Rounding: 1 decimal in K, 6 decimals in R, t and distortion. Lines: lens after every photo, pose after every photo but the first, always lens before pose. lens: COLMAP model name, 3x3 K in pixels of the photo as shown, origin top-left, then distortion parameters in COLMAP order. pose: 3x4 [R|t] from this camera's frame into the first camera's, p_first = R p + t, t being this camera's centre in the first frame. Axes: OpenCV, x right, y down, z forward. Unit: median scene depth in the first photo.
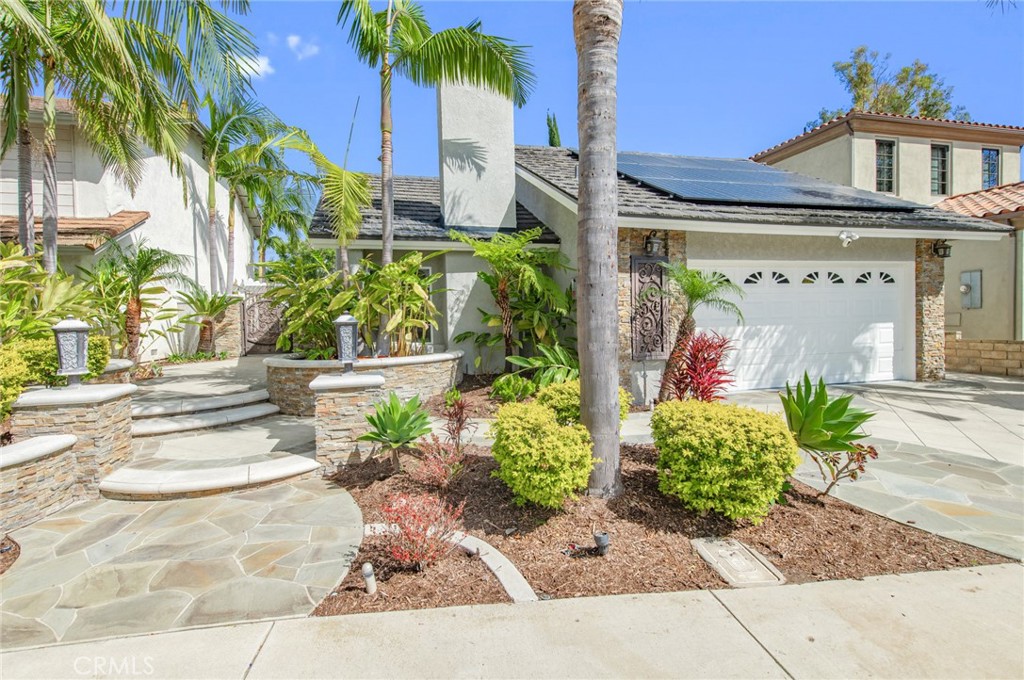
lens RADIAL K [[507.9, 0, 518.4], [0, 507.9, 330.7], [0, 0, 1]] dist [0.010984, -0.000440]
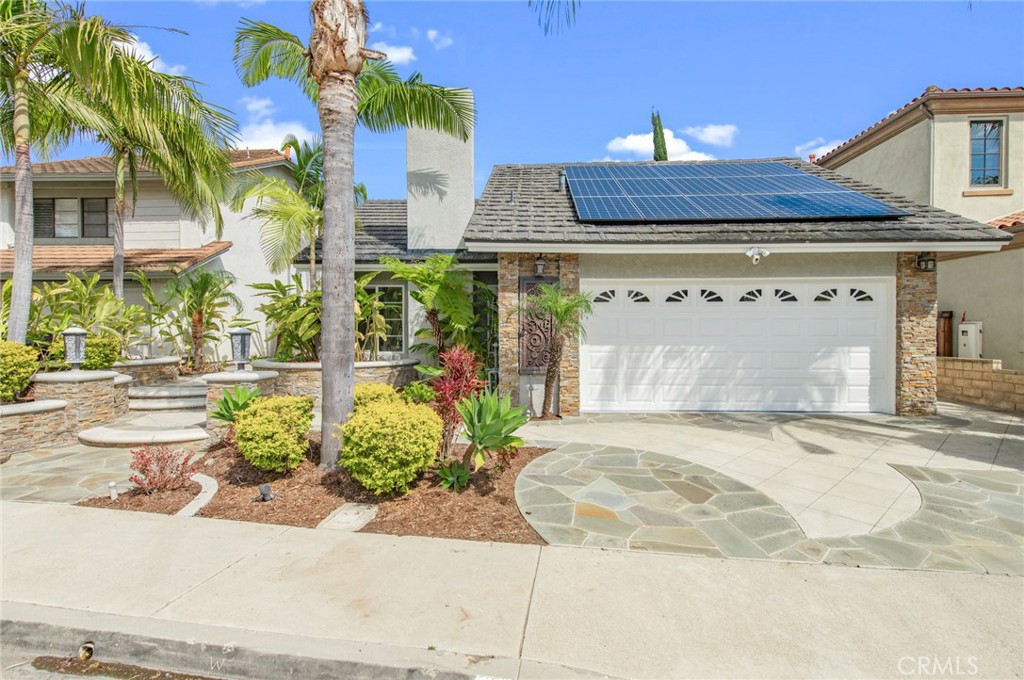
lens RADIAL K [[546.4, 0, 506.1], [0, 546.4, 337.2], [0, 0, 1]] dist [0.012696, -0.000801]
pose [[0.949677, 0.024094, -0.312302, 0.480459], [-0.027386, 0.999606, -0.006158, -0.009458], [0.312031, 0.014401, 0.949963, -0.095323]]
